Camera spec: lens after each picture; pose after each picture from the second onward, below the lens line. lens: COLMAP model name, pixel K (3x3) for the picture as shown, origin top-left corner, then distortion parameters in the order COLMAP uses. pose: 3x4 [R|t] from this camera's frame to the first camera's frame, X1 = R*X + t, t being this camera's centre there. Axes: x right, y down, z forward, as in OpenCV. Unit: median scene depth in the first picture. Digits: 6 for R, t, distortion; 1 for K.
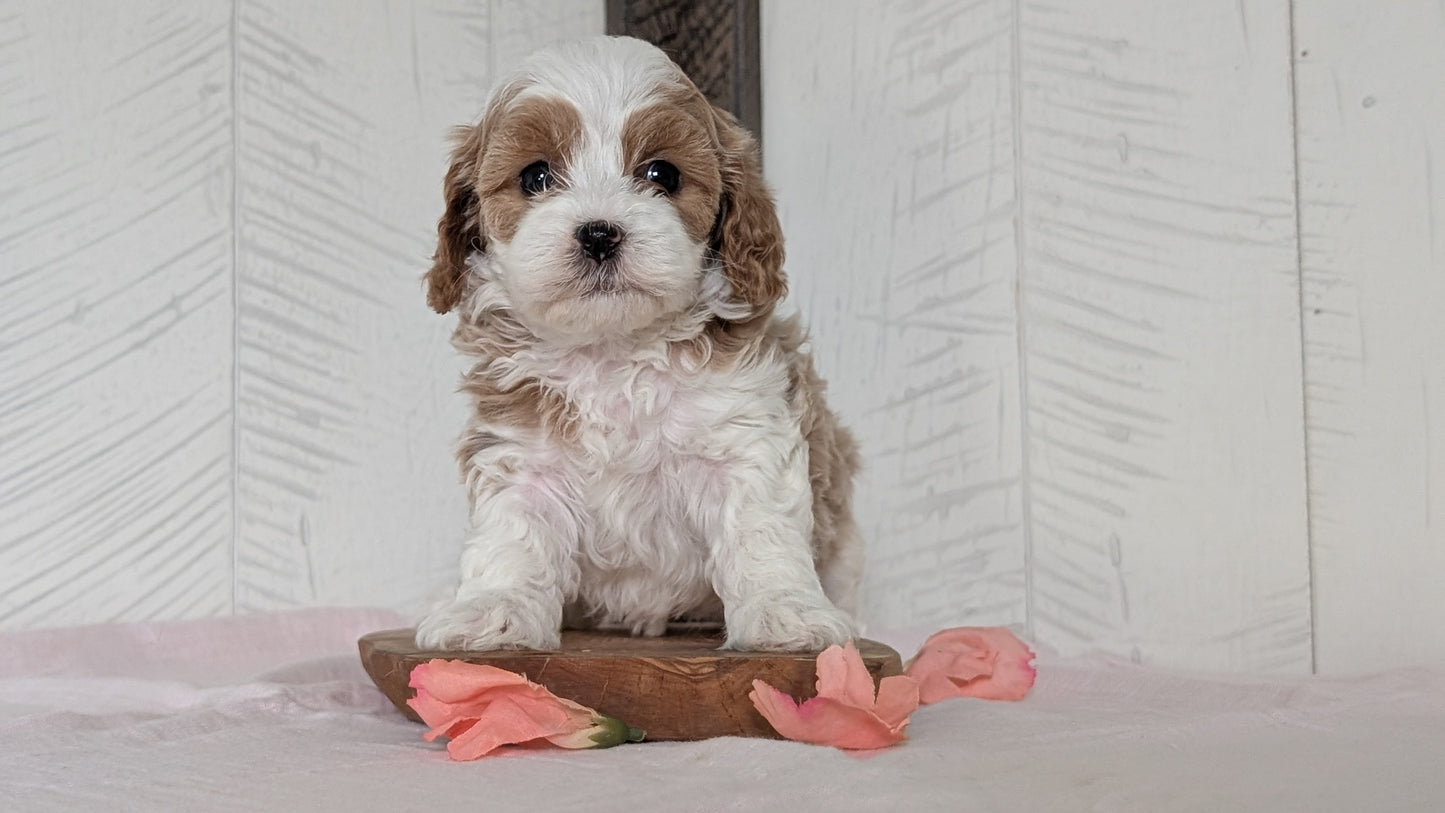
lens RADIAL K [[2150.6, 0, 716.8], [0, 2150.6, 383.1], [0, 0, 1]] dist [0.046366, 0.000000]
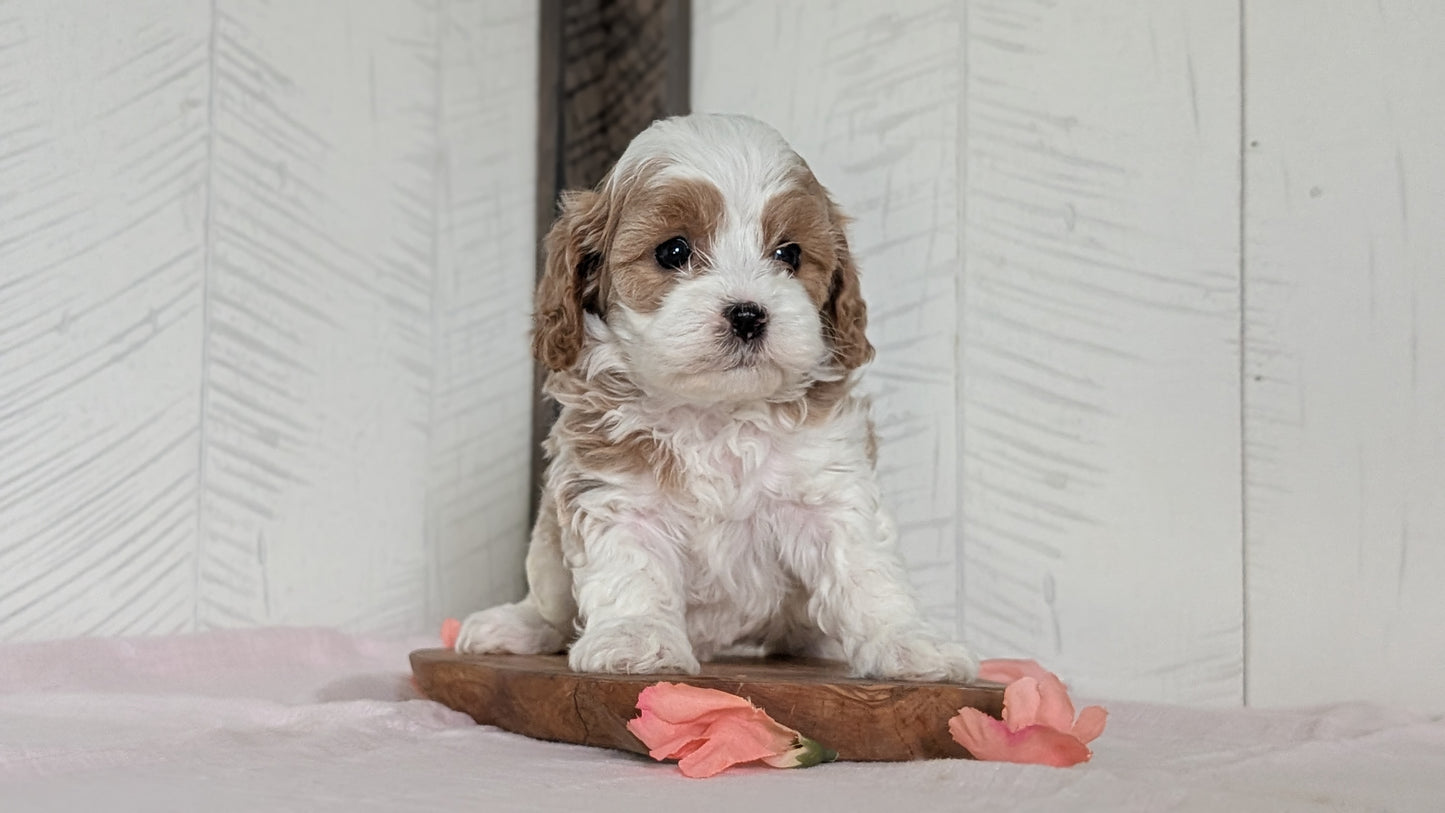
lens RADIAL K [[2150.6, 0, 735.2], [0, 2150.6, 415.5], [0, 0, 1]] dist [0.046366, 0.000000]
pose [[0.980280, 0.040390, 0.193443, -0.180281], [-0.041332, 0.999145, 0.000839, -0.003729], [-0.193244, -0.008818, 0.981111, -0.029551]]
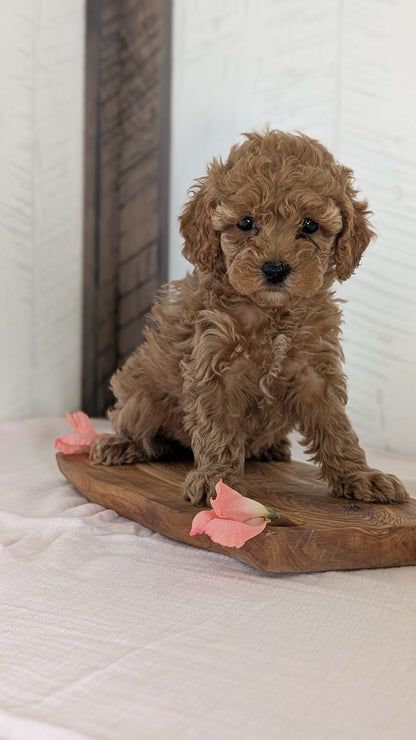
lens RADIAL K [[1101.3, 0, 204.3], [0, 1101.3, 368.7], [0, 0, 1]] dist [0.046366, 0.000000]
pose [[0.948862, 0.005301, 0.315646, -0.292357], [-0.056997, 0.986305, 0.154773, -0.096861], [-0.310503, -0.164849, 0.936169, 0.087969]]
